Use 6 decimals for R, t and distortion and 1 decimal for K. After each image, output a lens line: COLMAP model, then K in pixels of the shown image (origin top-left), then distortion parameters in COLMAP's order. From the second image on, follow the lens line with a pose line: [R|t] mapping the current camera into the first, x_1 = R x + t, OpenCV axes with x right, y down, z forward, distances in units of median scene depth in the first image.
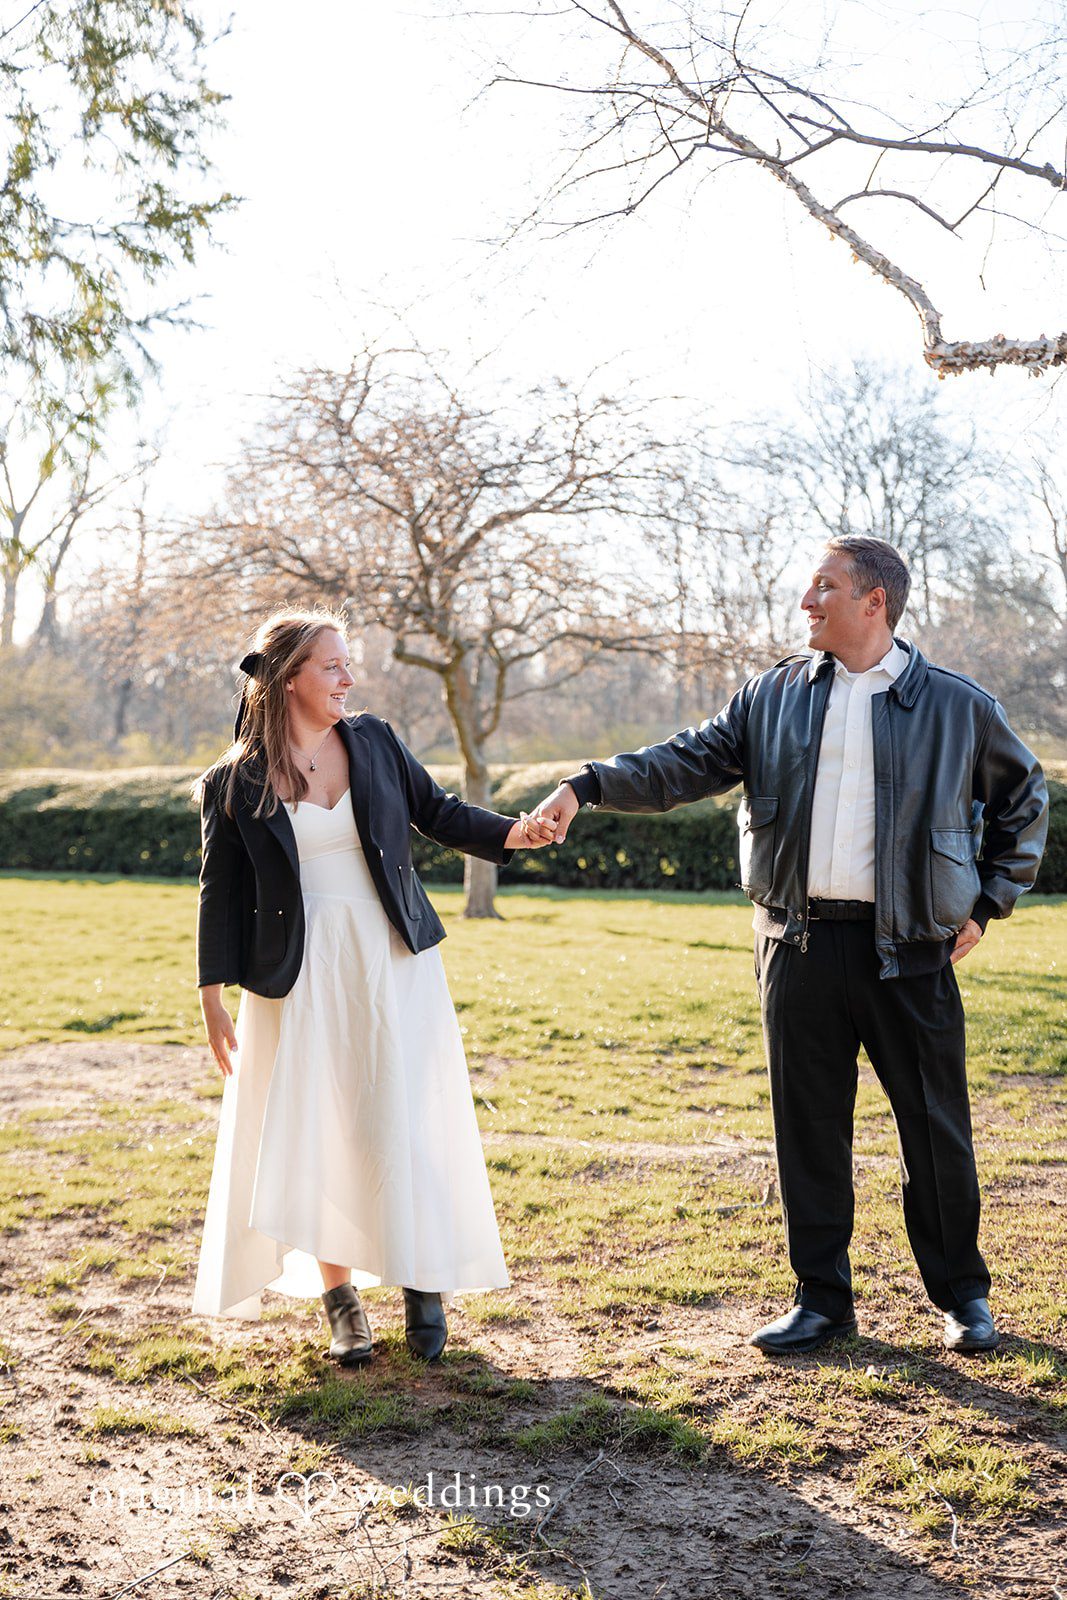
lens RADIAL K [[2567.3, 0, 470.1], [0, 2567.3, 805.0], [0, 0, 1]] dist [0.021515, -0.086245]
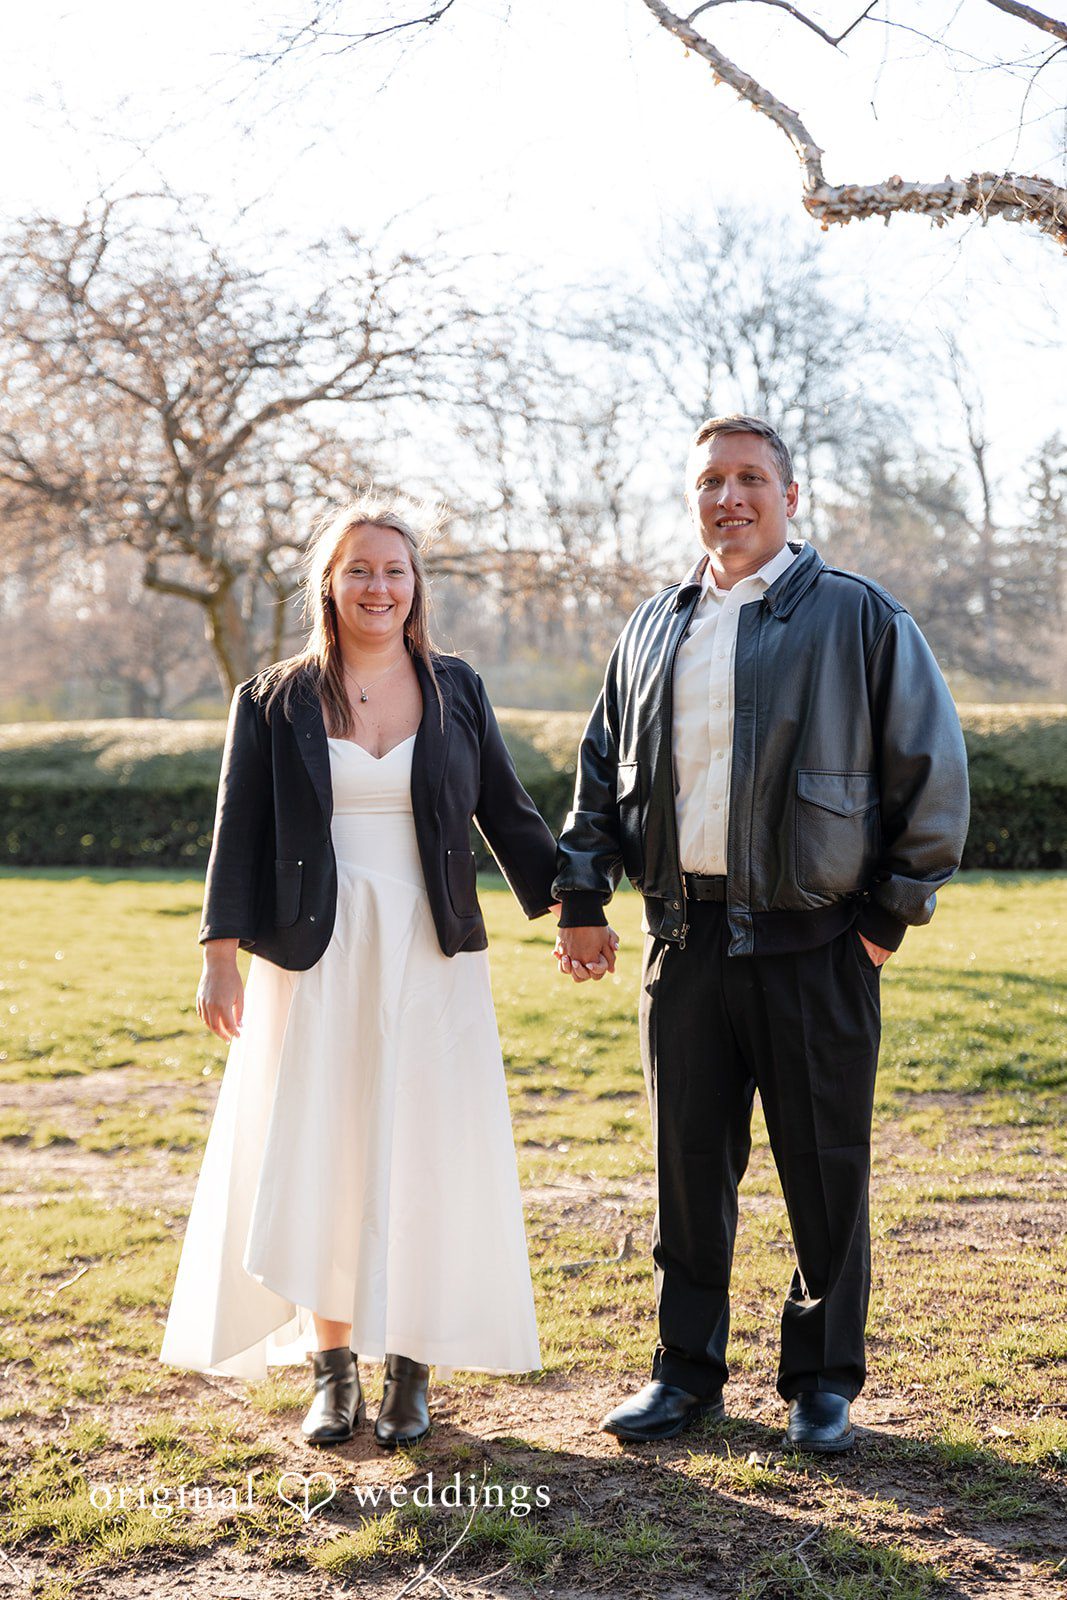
lens RADIAL K [[3255.4, 0, 497.7], [0, 3255.4, 801.6], [0, 0, 1]] dist [0.037574, -0.137528]
pose [[0.996820, -0.015291, 0.078209, -0.000941], [0.014576, 0.999847, 0.009708, 0.001358], [-0.078345, -0.008537, 0.996890, -0.009645]]
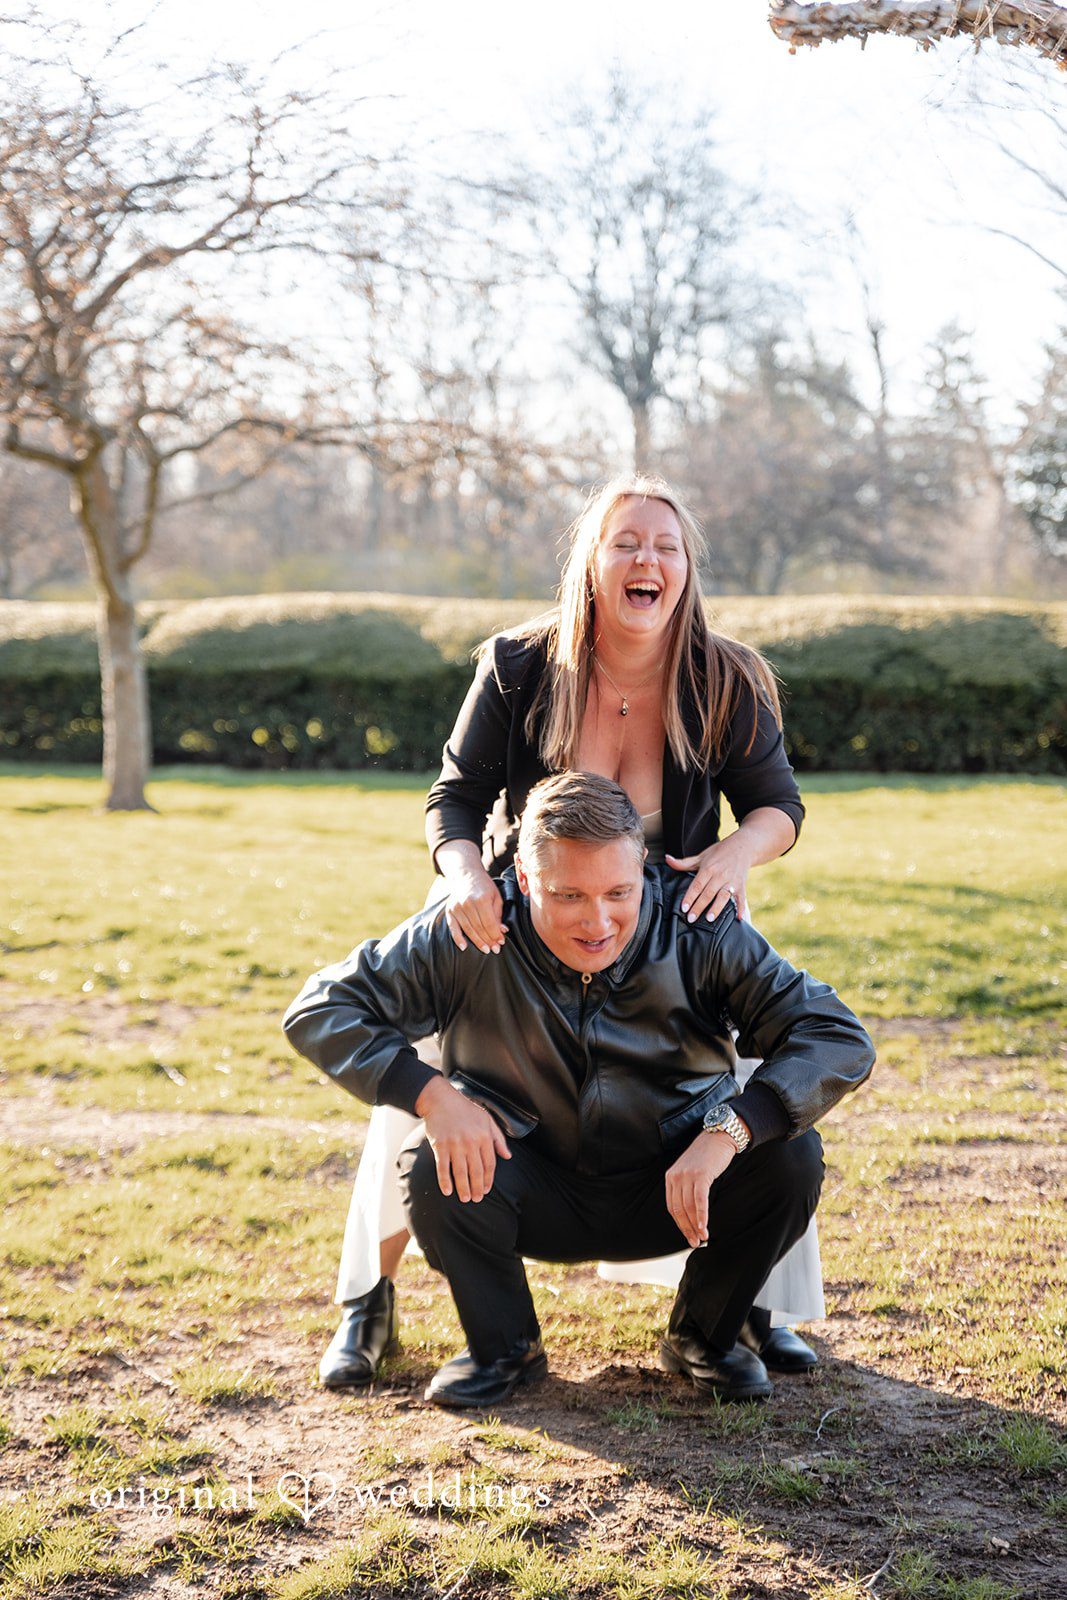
lens RADIAL K [[3255.4, 0, 497.7], [0, 3255.4, 801.6], [0, 0, 1]] dist [0.037574, -0.137528]
pose [[0.990905, -0.006211, 0.134423, -0.021878], [0.000926, 0.999225, 0.039346, 0.006995], [-0.134564, -0.038864, 0.990143, 0.100176]]
